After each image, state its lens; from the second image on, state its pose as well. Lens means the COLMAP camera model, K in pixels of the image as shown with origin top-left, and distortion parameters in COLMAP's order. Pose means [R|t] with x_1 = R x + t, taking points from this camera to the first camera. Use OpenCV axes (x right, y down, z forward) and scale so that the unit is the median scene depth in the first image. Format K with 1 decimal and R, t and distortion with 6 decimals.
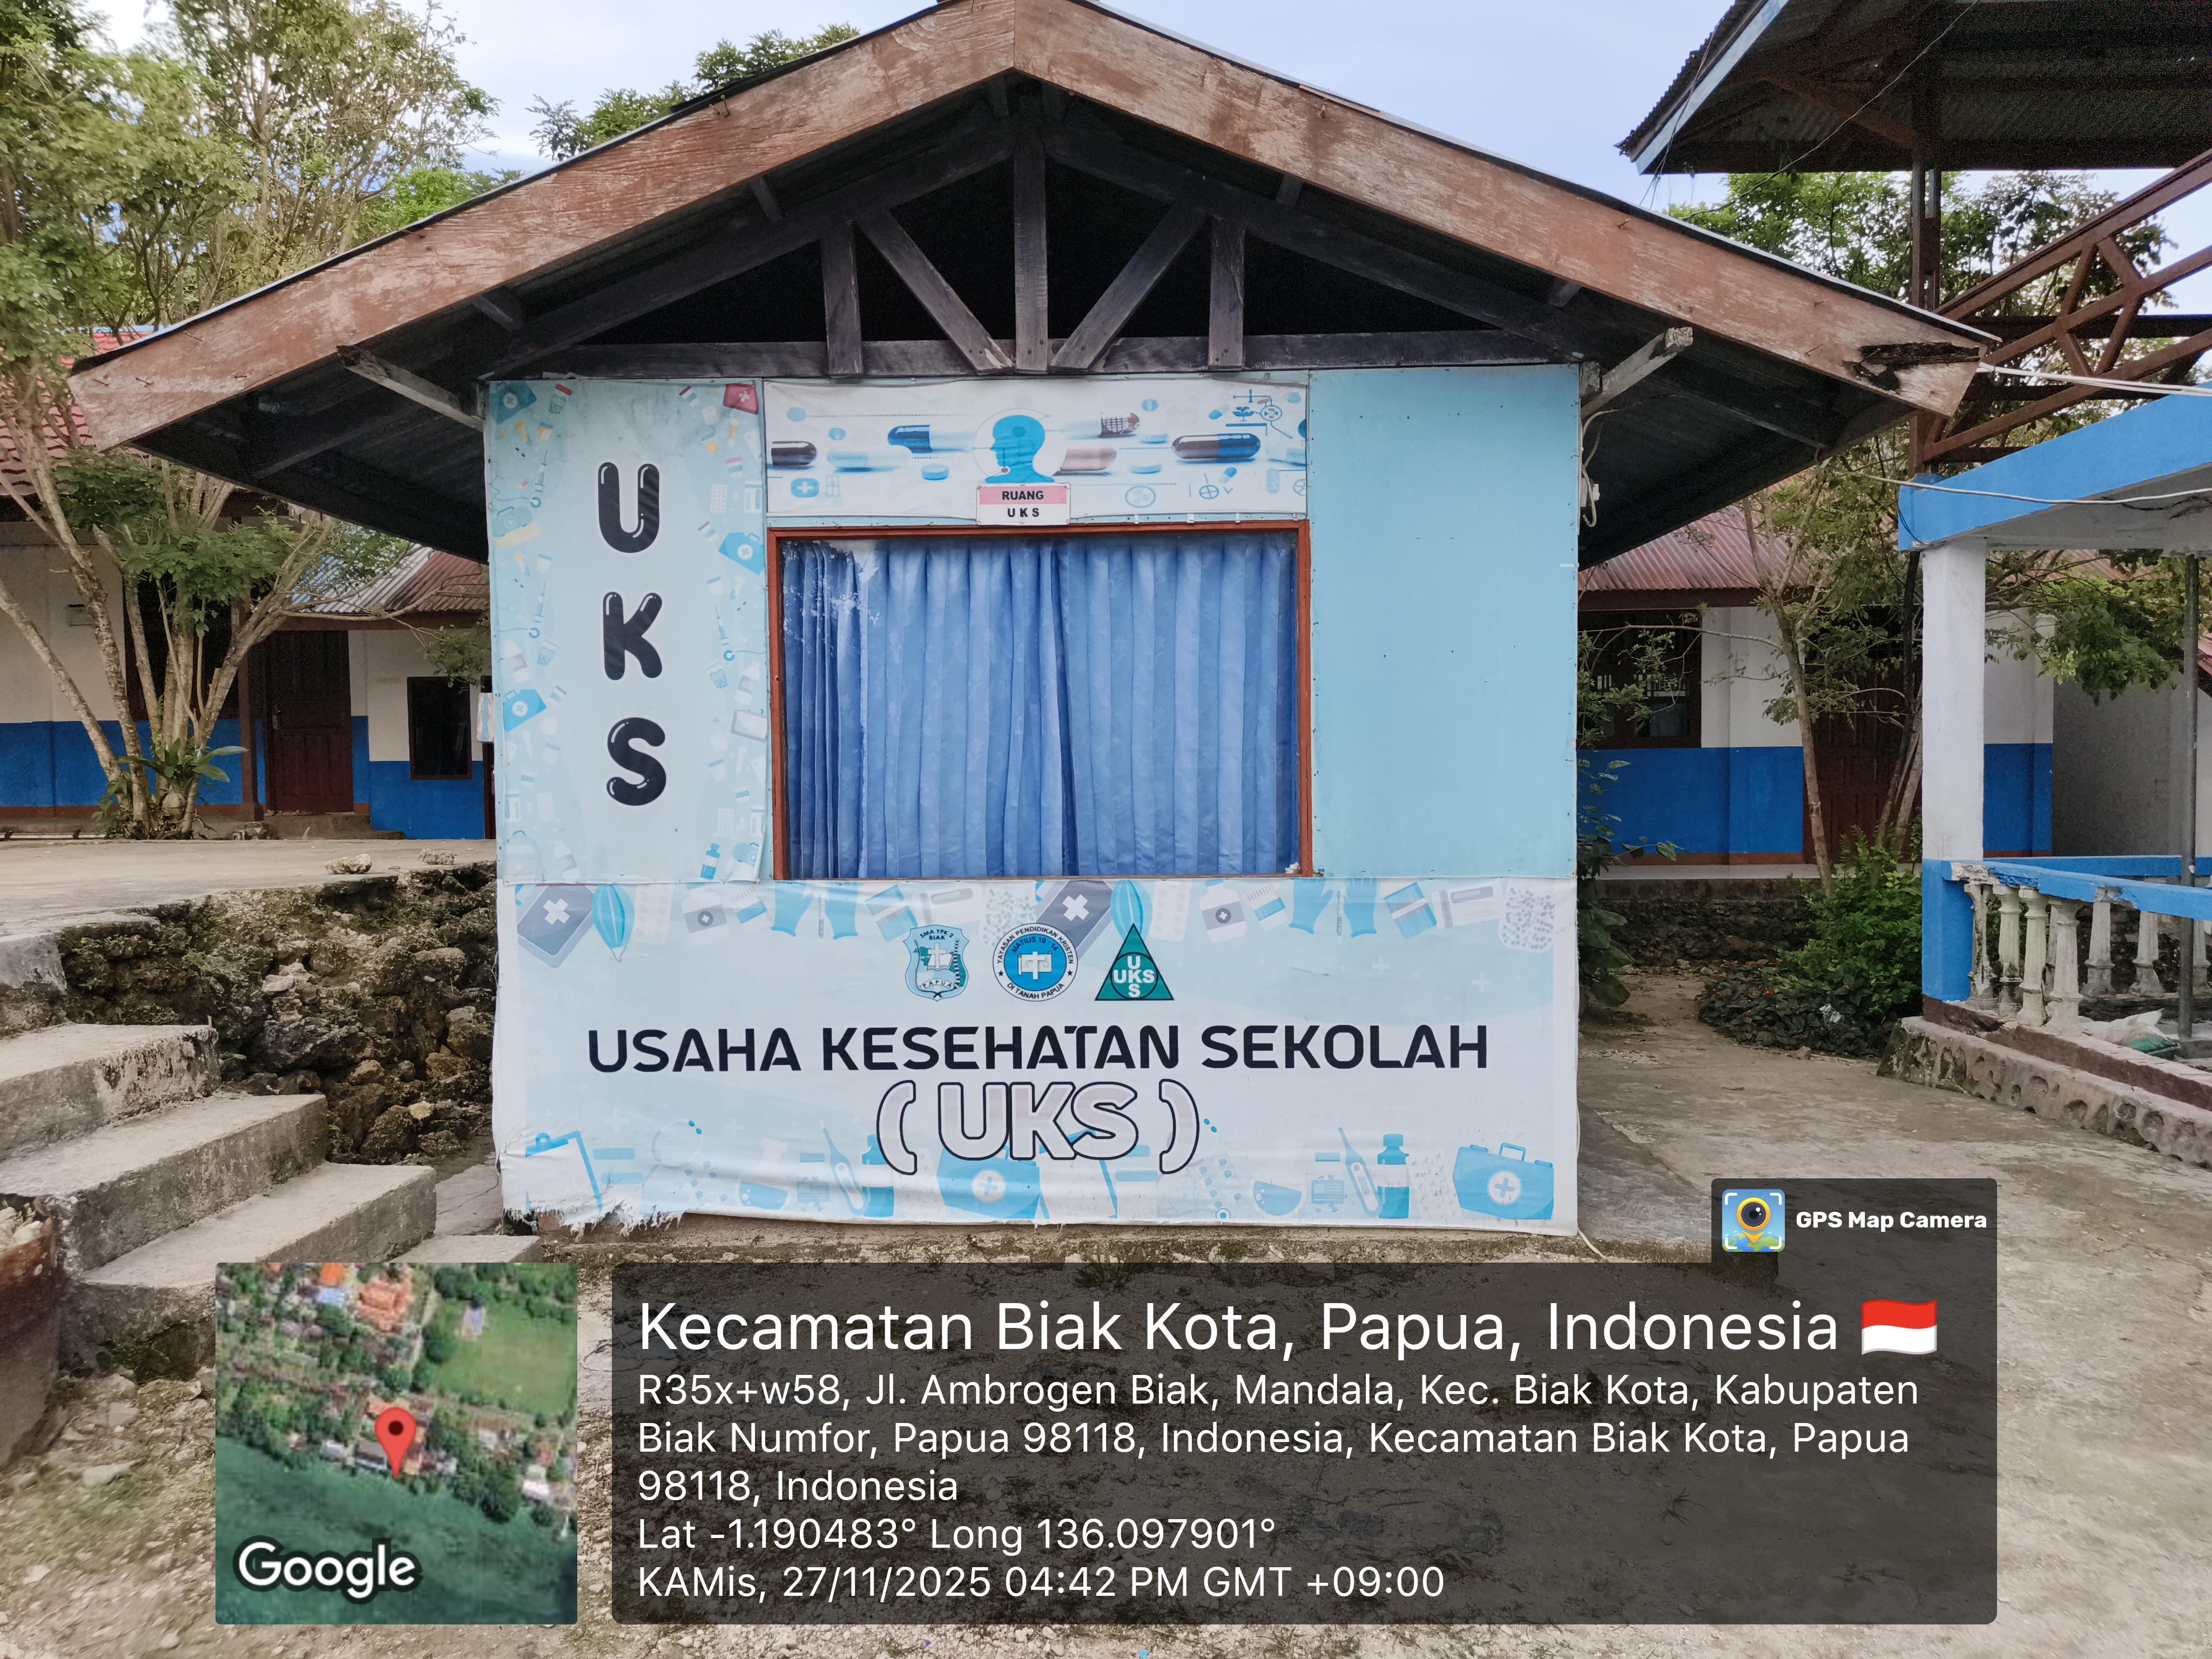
lens RADIAL K [[1534.4, 0, 1106.0], [0, 1534.4, 829.5], [0, 0, 1]] dist [-0.003201, -0.003116]
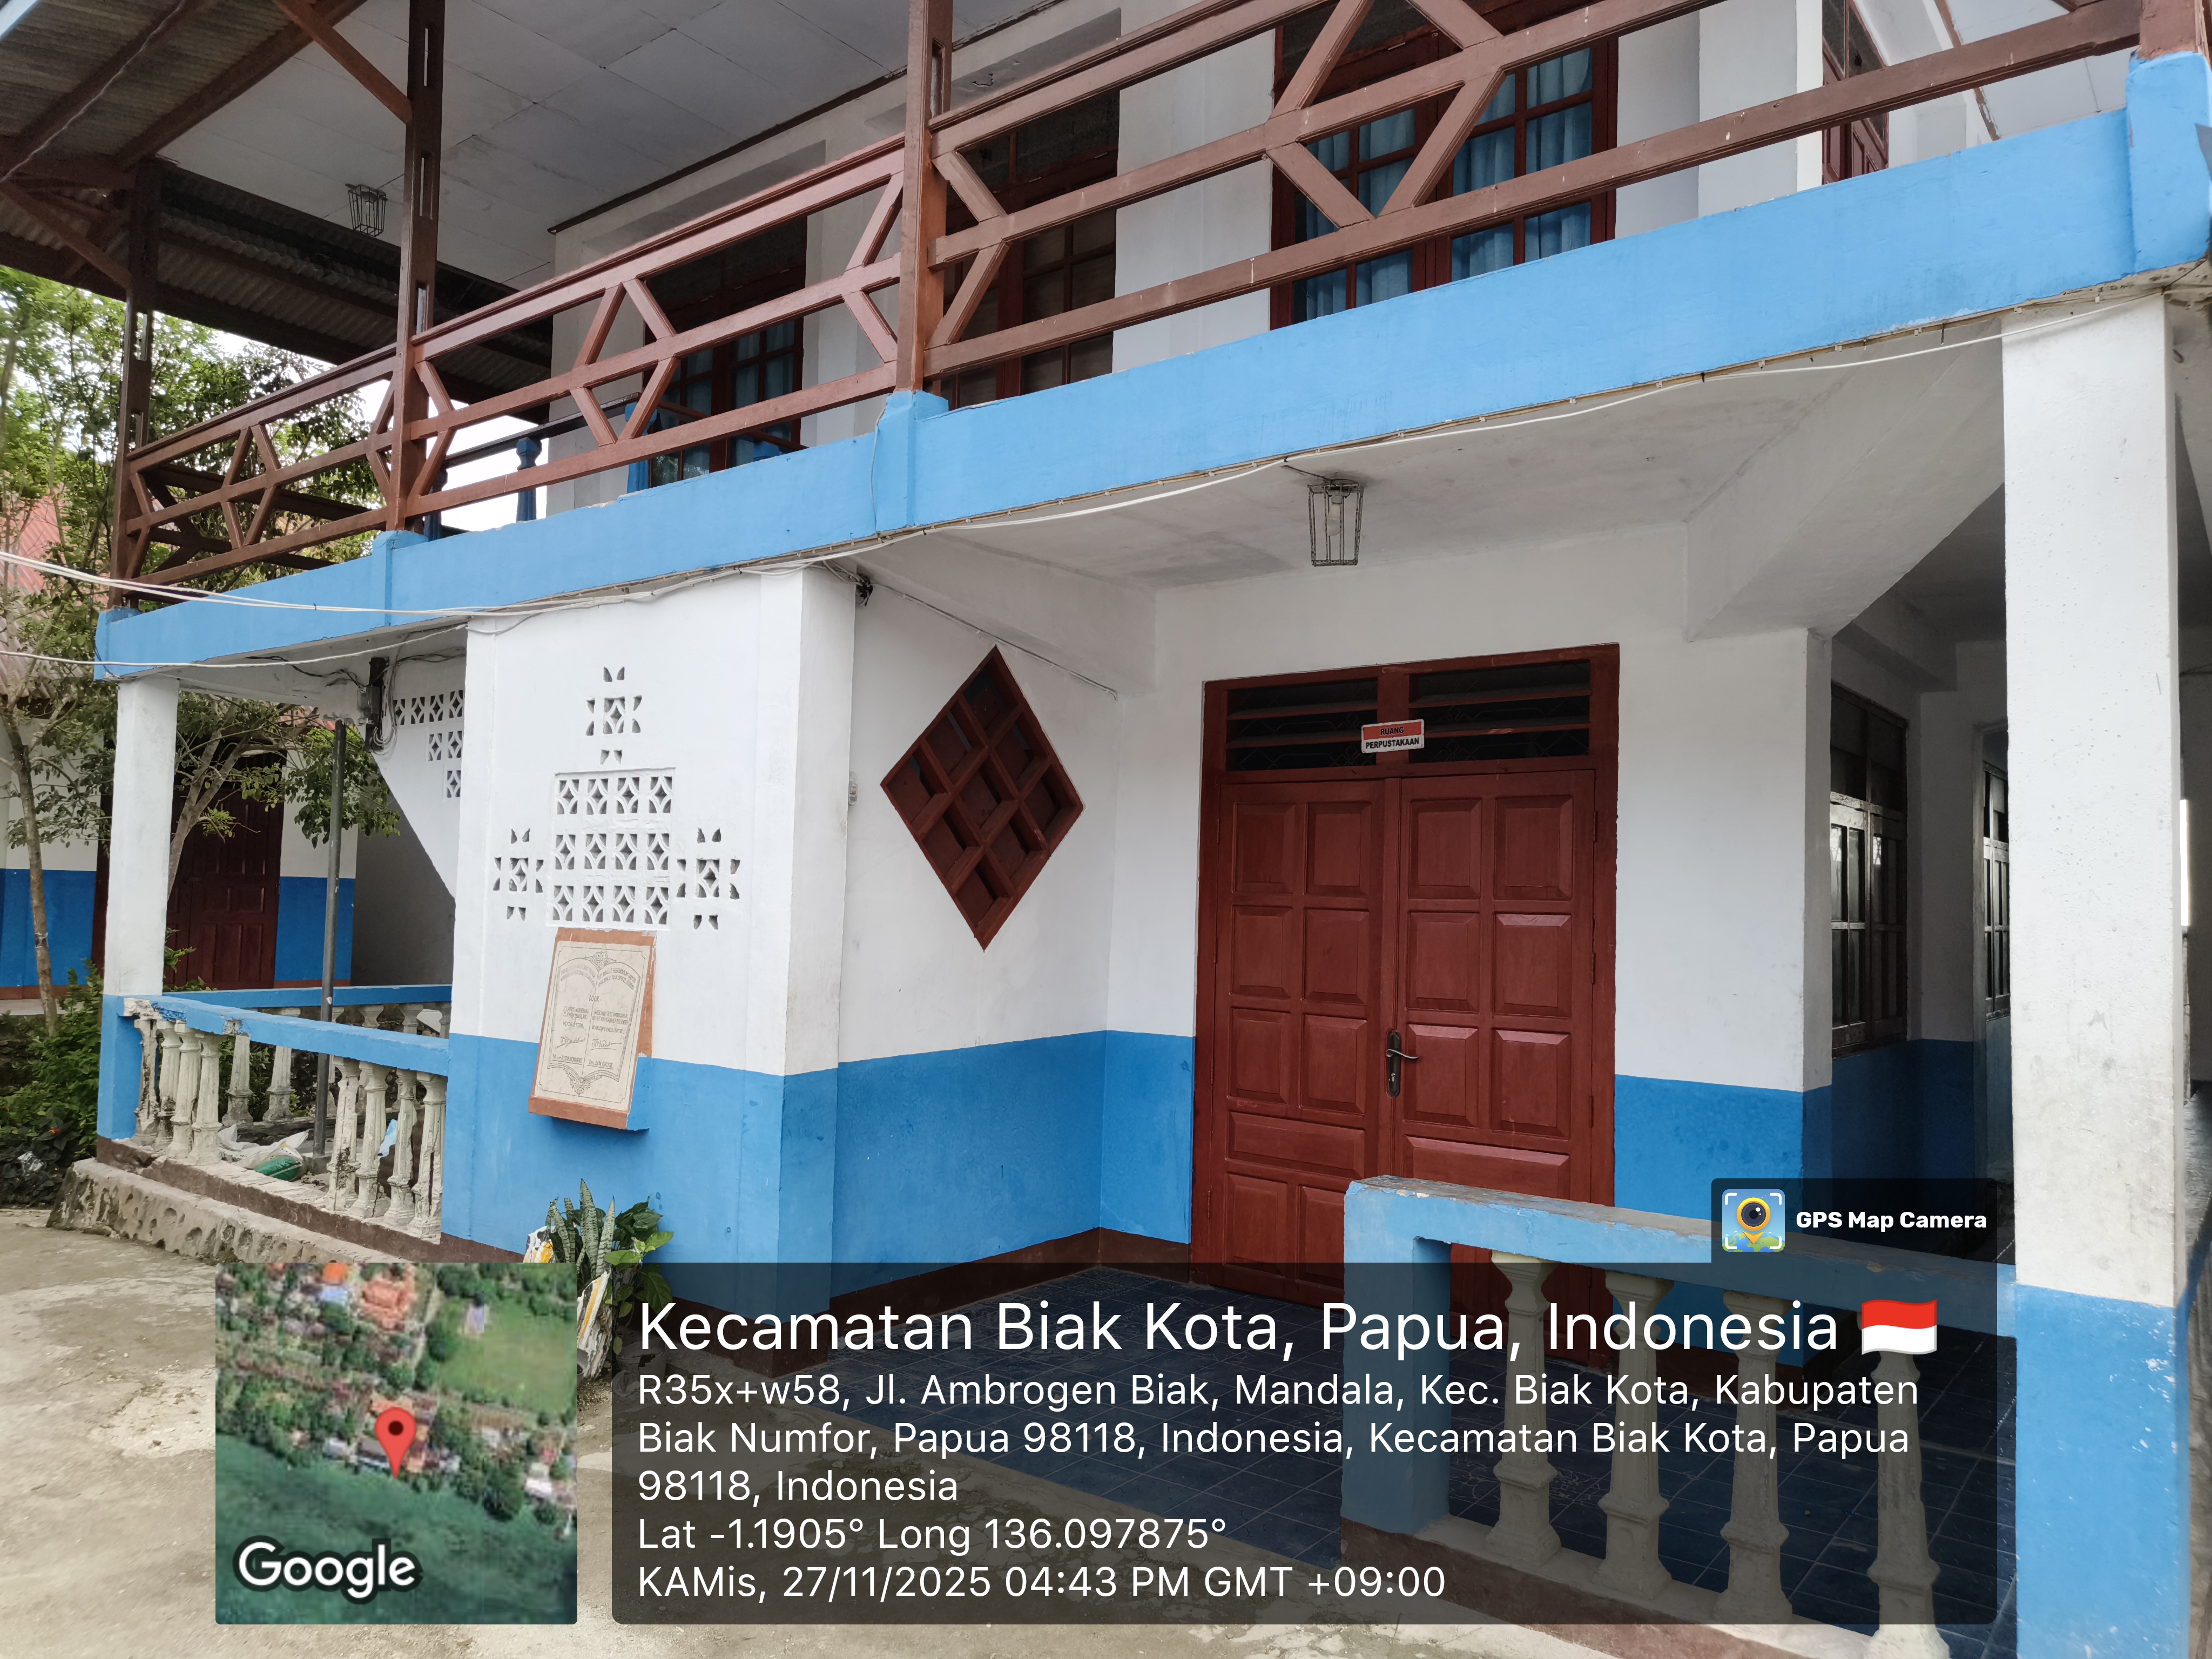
lens RADIAL K [[1534.4, 0, 1106.0], [0, 1534.4, 829.5], [0, 0, 1]] dist [-0.003201, -0.003116]
pose [[0.590872, 0.065331, 0.804116, 0.125065], [0.000551, 0.996683, -0.081381, -0.006202], [-0.806765, 0.048529, 0.588876, -0.103596]]
